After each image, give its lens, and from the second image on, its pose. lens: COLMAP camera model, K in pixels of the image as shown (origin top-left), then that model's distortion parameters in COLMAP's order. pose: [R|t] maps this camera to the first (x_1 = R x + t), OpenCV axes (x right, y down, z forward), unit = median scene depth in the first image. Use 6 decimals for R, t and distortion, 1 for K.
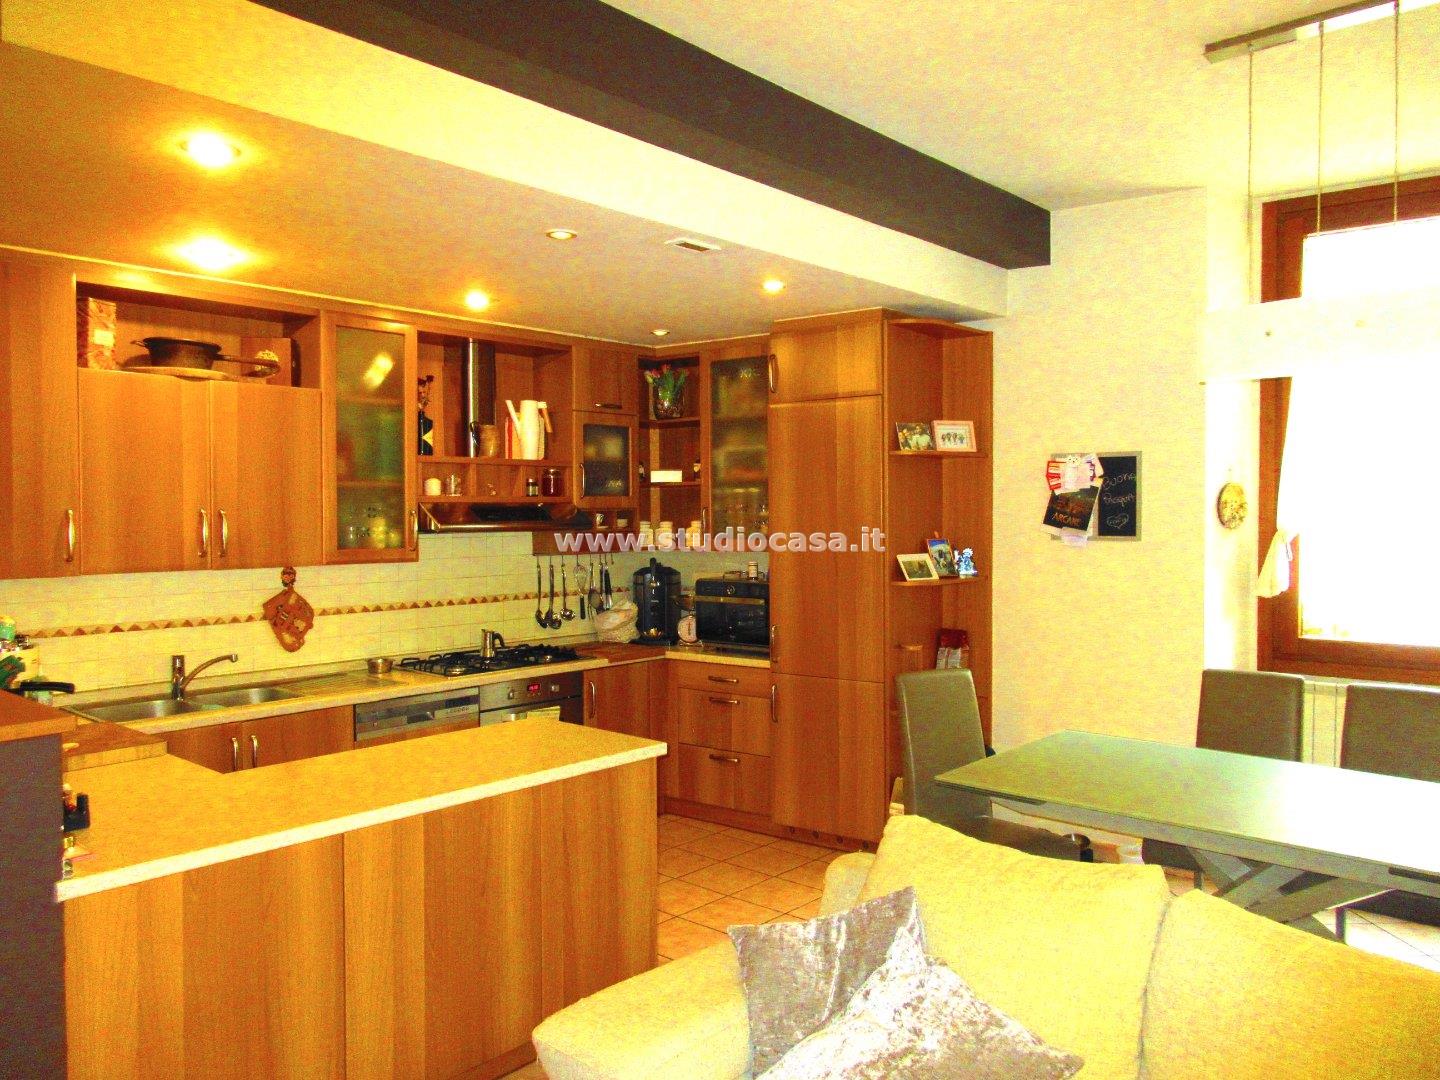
lens RADIAL K [[1077.9, 0, 717.5], [0, 1077.9, 537.9], [0, 0, 1]] dist [-0.000556, 0.000236]
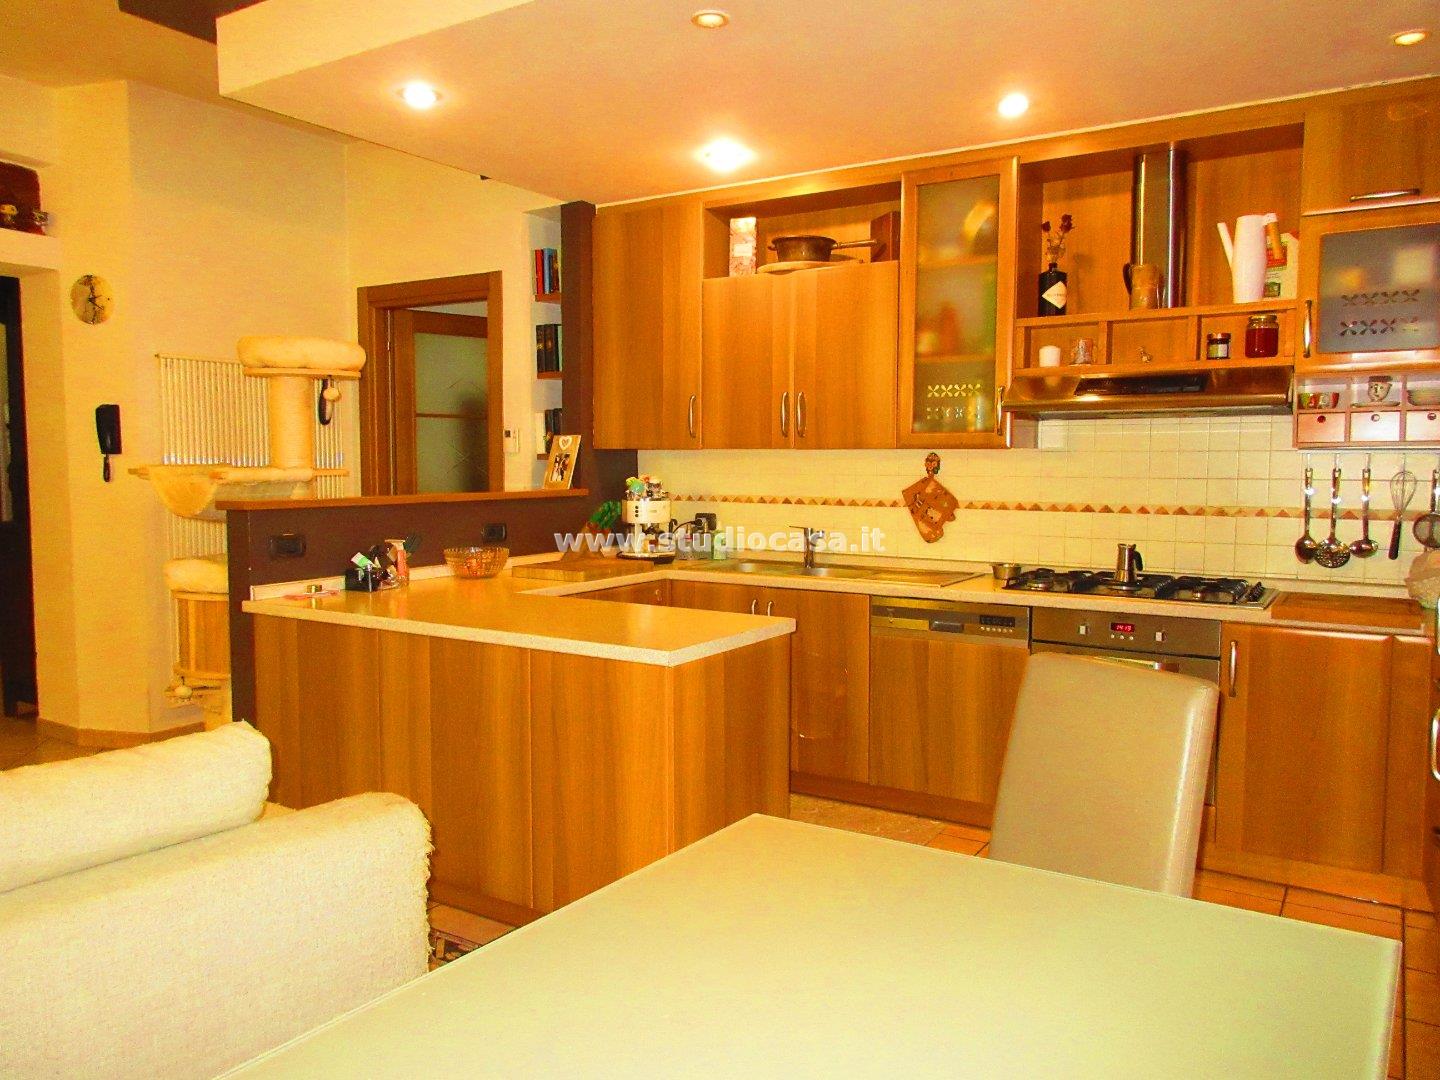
lens RADIAL K [[1077.9, 0, 719.1], [0, 1077.9, 540.4], [0, 0, 1]] dist [-0.000556, 0.000236]
pose [[0.169106, 0.077205, -0.982569, 0.504228], [-0.027136, 0.996914, 0.073662, 0.037454], [0.985224, 0.014206, 0.170679, 0.638485]]
